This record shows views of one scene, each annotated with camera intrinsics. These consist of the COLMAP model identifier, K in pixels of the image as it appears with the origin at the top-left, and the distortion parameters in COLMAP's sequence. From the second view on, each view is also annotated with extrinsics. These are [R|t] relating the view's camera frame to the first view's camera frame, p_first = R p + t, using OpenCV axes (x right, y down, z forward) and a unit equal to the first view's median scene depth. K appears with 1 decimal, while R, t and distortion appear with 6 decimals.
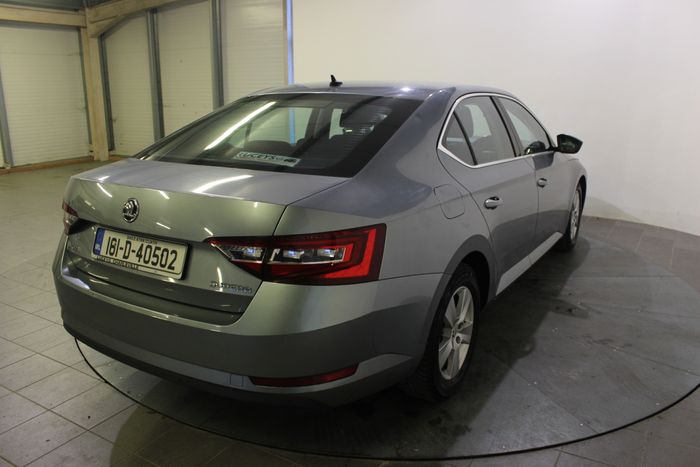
lens RADIAL K [[569.1, 0, 352.6], [0, 569.1, 231.3], [0, 0, 1]] dist [-0.163370, 0.120020]
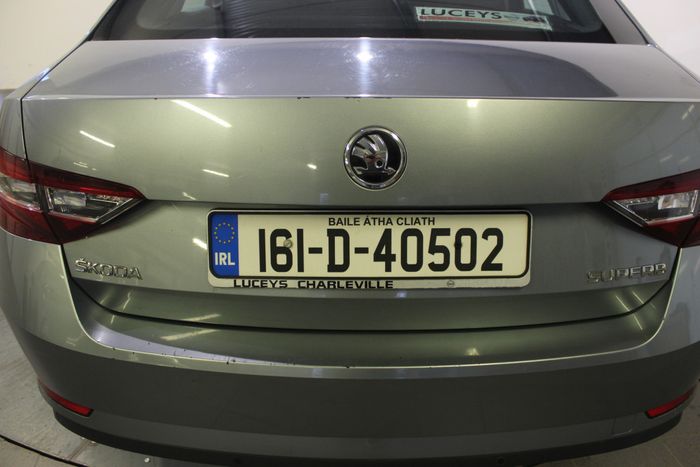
lens RADIAL K [[569.1, 0, 352.6], [0, 569.1, 234.7], [0, 0, 1]] dist [-0.163370, 0.120020]
pose [[0.860971, -0.232794, 0.452256, -0.598968], [0.125528, 0.958866, 0.254595, -0.088230], [-0.492921, -0.162428, 0.854778, 0.637305]]
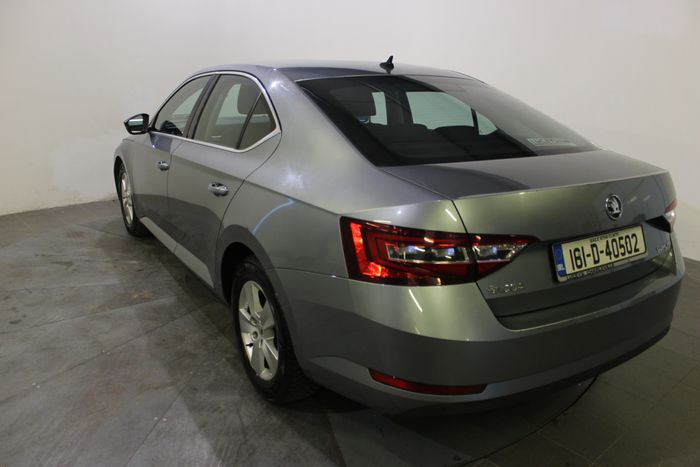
lens RADIAL K [[569.1, 0, 352.6], [0, 569.1, 237.6], [0, 0, 1]] dist [-0.163370, 0.120020]
pose [[0.463596, -0.246159, 0.851166, -1.371327], [0.208866, 0.963923, 0.165007, -0.226491], [-0.861077, 0.101282, 0.498285, 0.903617]]
